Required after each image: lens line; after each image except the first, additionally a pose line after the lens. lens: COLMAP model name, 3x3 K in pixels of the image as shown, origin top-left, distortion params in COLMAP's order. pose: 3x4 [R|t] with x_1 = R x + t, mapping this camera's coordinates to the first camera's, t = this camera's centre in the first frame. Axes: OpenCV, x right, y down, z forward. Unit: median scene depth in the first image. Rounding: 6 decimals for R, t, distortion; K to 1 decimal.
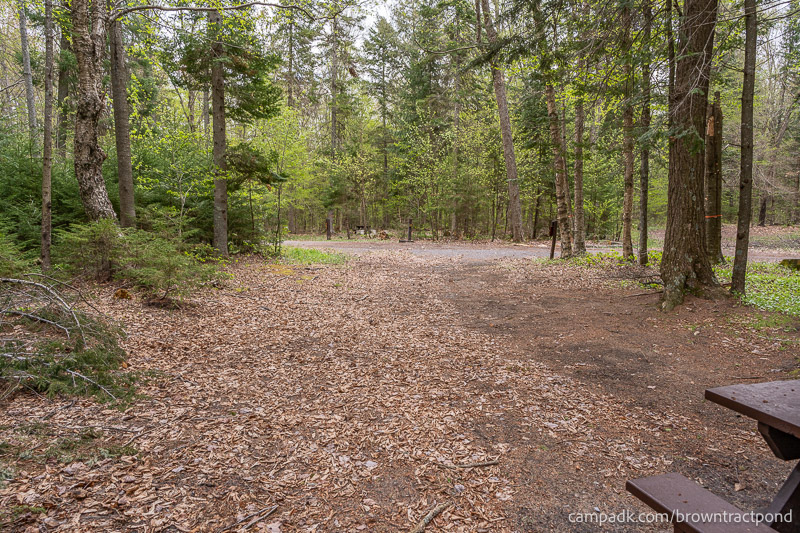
lens RADIAL K [[539.4, 0, 397.0], [0, 539.4, 265.6], [0, 0, 1]] dist [-0.000191, -0.002042]
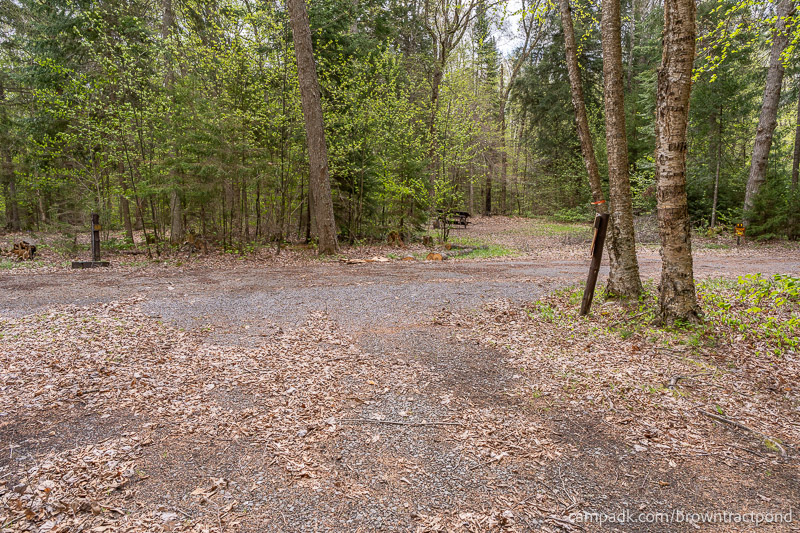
lens RADIAL K [[539.4, 0, 402.8], [0, 539.4, 263.6], [0, 0, 1]] dist [-0.000191, -0.002042]
pose [[0.817206, -0.063865, 0.572796, -0.021402], [0.059931, 0.997870, 0.025756, -0.031170], [-0.573221, 0.013280, 0.819293, 0.370926]]
